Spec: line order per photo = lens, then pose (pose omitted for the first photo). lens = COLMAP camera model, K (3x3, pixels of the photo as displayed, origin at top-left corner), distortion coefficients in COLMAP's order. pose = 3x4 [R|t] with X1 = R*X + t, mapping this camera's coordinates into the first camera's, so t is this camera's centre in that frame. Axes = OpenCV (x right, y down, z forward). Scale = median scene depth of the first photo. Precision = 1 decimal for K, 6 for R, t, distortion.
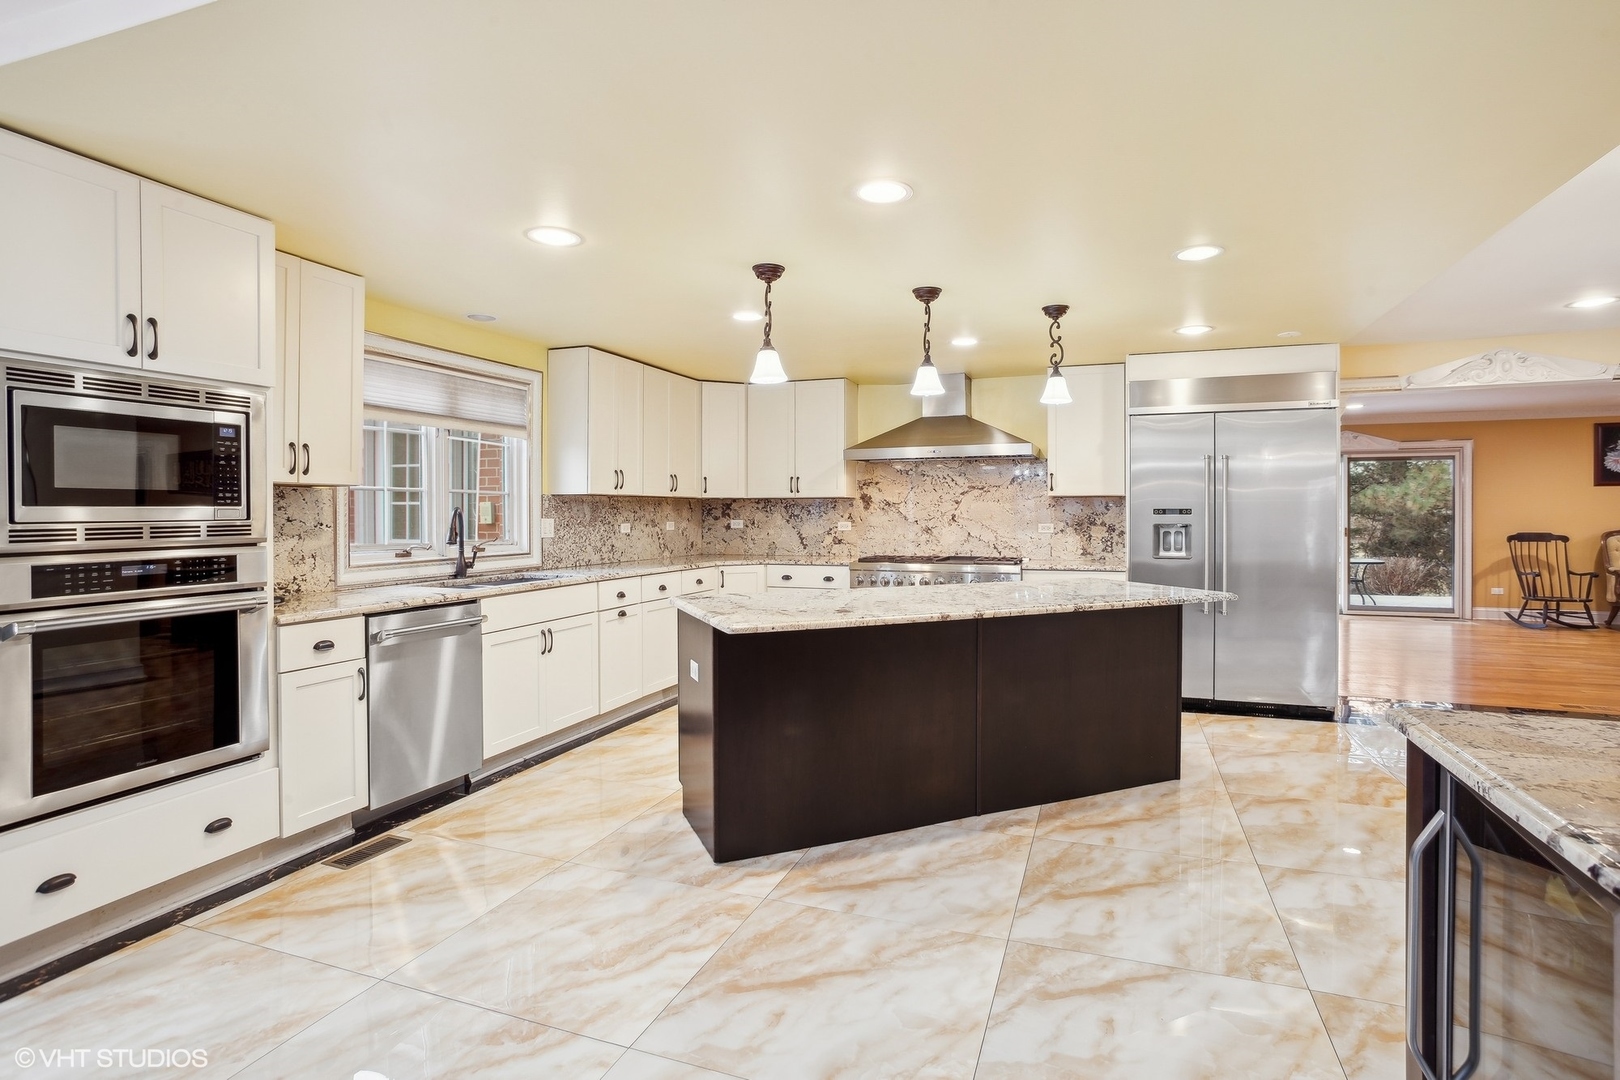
lens RADIAL K [[818.1, 0, 846.0], [0, 818.1, 514.7], [0, 0, 1]] dist [-0.037743, 0.000814]
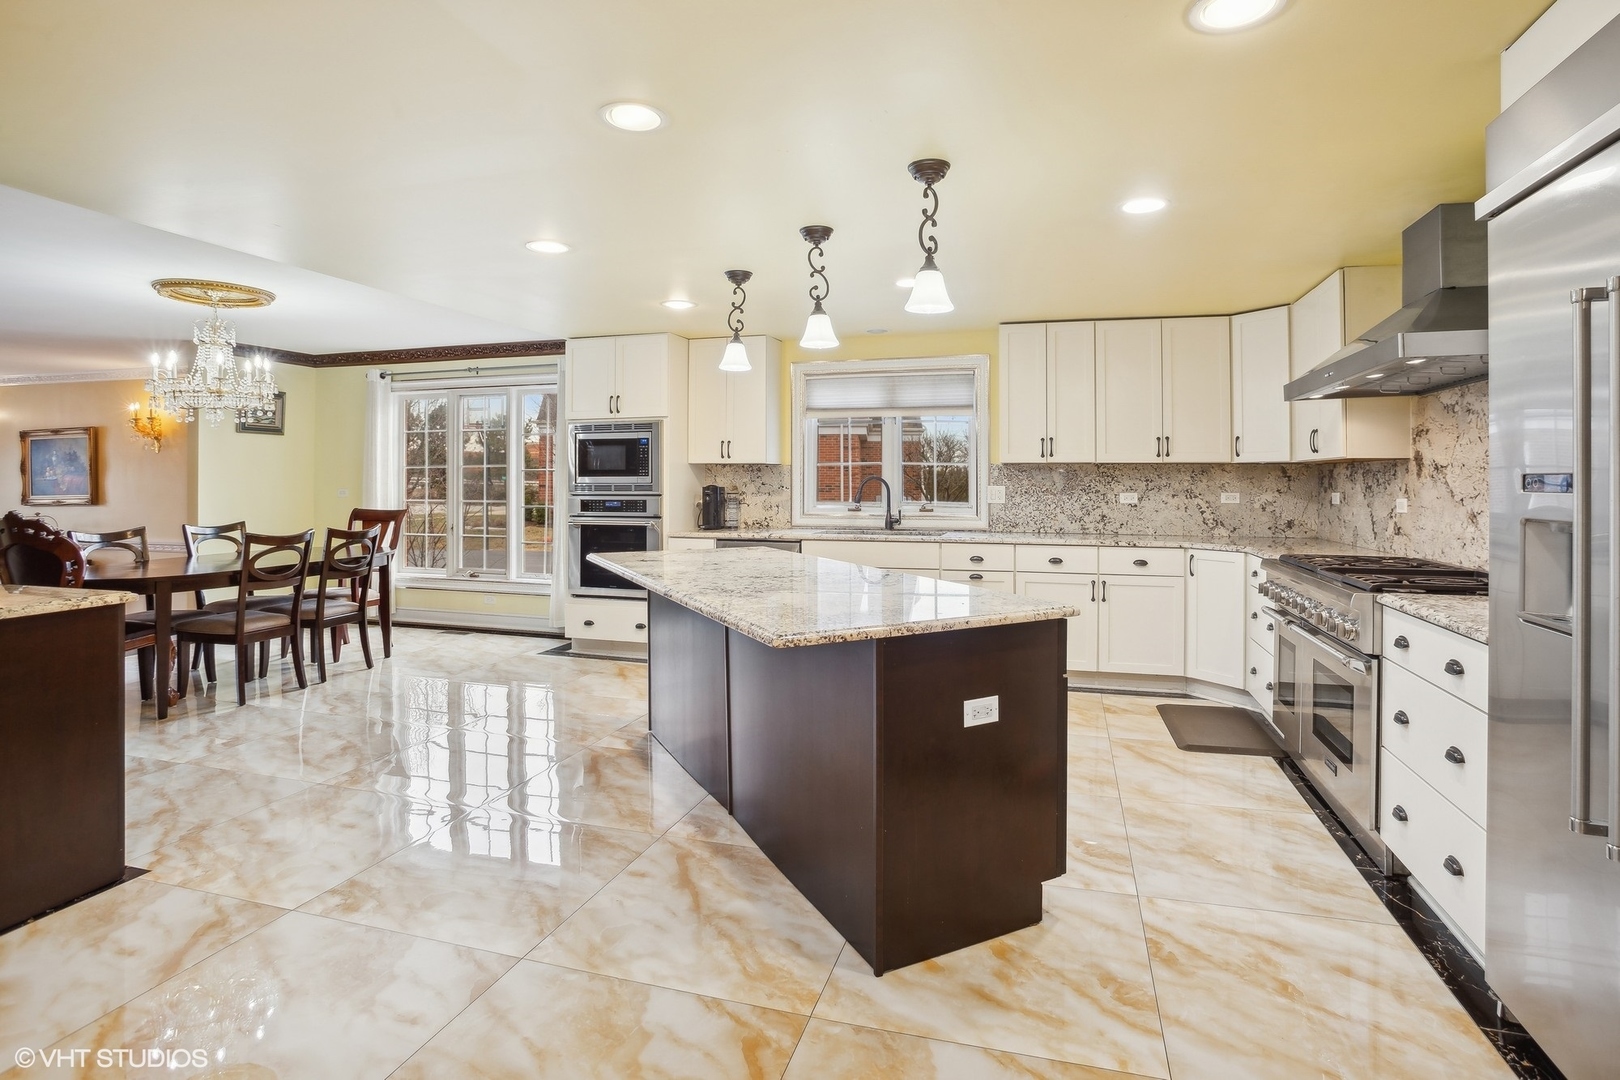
lens RADIAL K [[807.9, 0, 814.4], [0, 807.9, 483.1], [0, 0, 1]] dist [-0.049699, 0.000179]
pose [[0.034302, 0.007160, -0.999386, 0.979448], [-0.005192, 0.999962, 0.006986, -0.007633], [0.999398, 0.004949, 0.034338, 0.979106]]
